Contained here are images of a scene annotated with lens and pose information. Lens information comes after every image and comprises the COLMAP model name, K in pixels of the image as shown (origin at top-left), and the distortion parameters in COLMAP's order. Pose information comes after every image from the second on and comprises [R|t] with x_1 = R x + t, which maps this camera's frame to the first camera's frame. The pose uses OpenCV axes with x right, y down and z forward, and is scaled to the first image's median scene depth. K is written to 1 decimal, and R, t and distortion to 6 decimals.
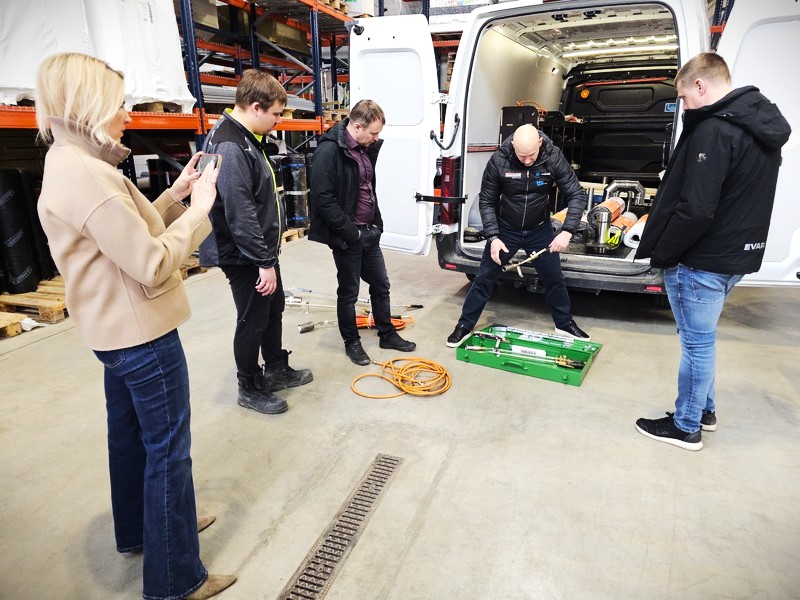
lens RADIAL K [[539.5, 0, 405.2], [0, 539.5, 298.9], [0, 0, 1]] dist [0.066831, -0.057344]
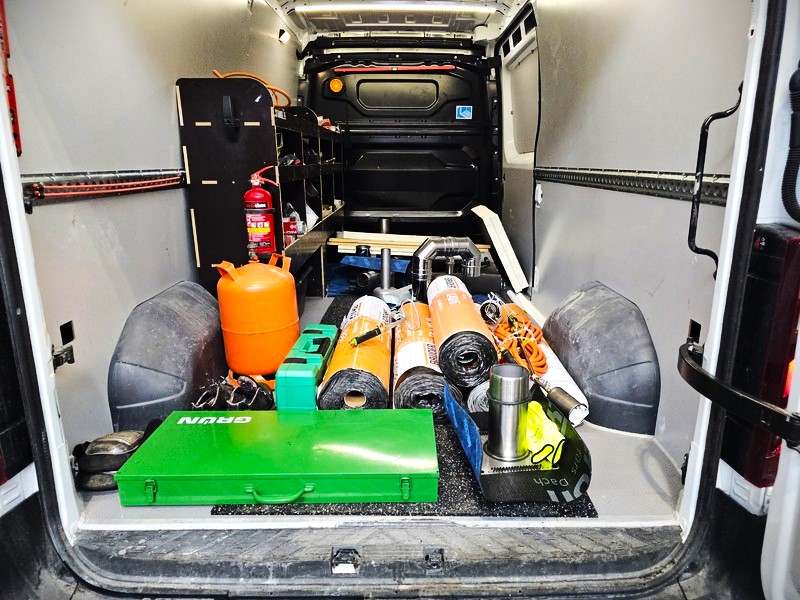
lens RADIAL K [[539.0, 0, 397.1], [0, 539.0, 296.9], [0, 0, 1]] dist [0.060454, -0.052104]
pose [[0.891359, -0.112946, 0.439001, 0.147600], [0.127577, 0.991821, -0.003860, -0.197846], [-0.434975, 0.059448, 0.898478, 0.667091]]
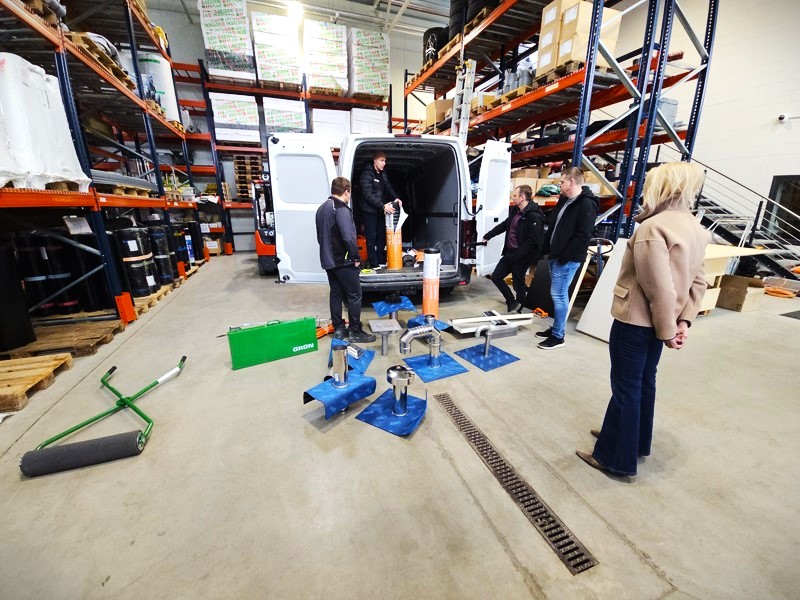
lens RADIAL K [[328.3, 0, 399.2], [0, 328.3, 308.0], [0, 0, 1]] dist [-0.001155, -0.000612]
pose [[0.786237, -0.183482, 0.590055, -0.398377], [0.185845, 0.980902, 0.057385, -0.034483], [-0.589316, 0.064540, 0.805321, 0.126668]]
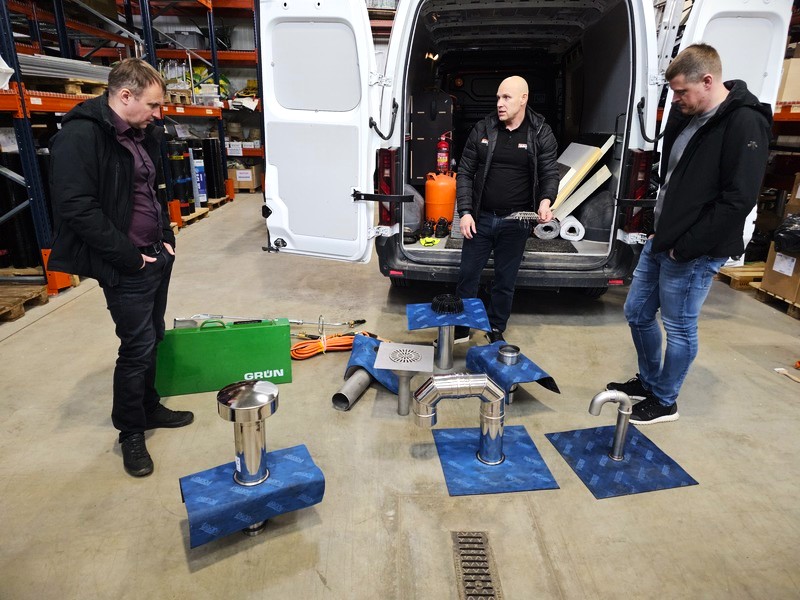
lens RADIAL K [[539.0, 0, 397.1], [0, 539.0, 296.9], [0, 0, 1]] dist [0.060454, -0.052104]
pose [[0.940878, -0.094341, 0.325344, -0.200266], [0.088512, 0.995538, 0.032706, -0.048888], [-0.326978, -0.001975, 0.945030, 0.165077]]
